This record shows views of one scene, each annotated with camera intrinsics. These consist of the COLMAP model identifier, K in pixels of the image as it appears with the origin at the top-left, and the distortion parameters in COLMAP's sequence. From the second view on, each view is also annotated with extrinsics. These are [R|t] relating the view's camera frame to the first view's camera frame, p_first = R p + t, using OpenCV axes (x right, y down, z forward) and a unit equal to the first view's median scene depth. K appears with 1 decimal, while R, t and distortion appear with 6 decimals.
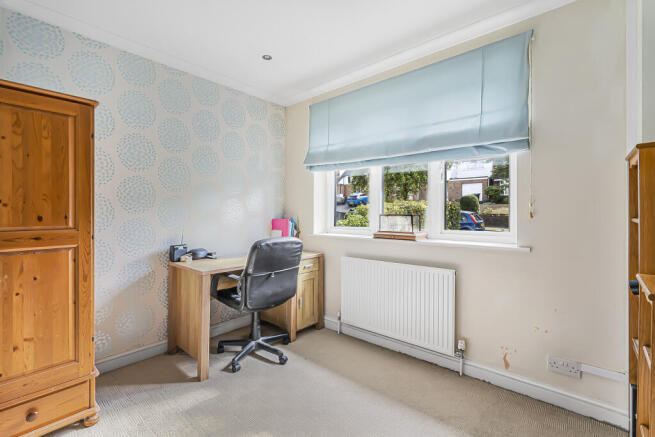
lens RADIAL K [[289.4, 0, 326.6], [0, 289.4, 214.7], [0, 0, 1]] dist [-0.012074, -0.000170]
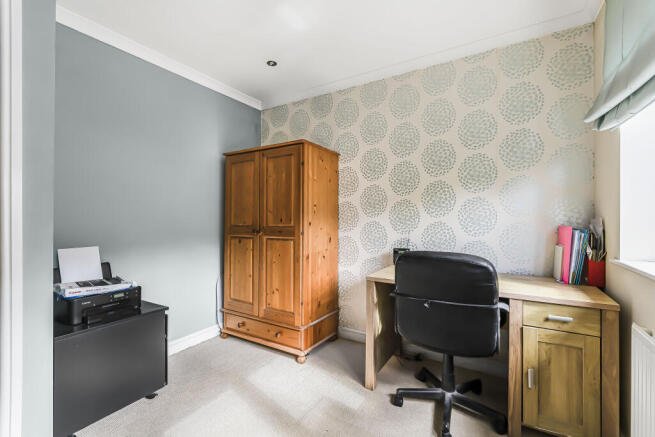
lens RADIAL K [[289.4, 0, 326.9], [0, 289.4, 218.7], [0, 0, 1]] dist [-0.012074, -0.000170]
pose [[0.159261, -0.002874, -0.987232, 0.625211], [-0.008892, 0.999951, -0.004346, 0.008591], [0.987196, 0.009470, 0.159228, 0.852598]]
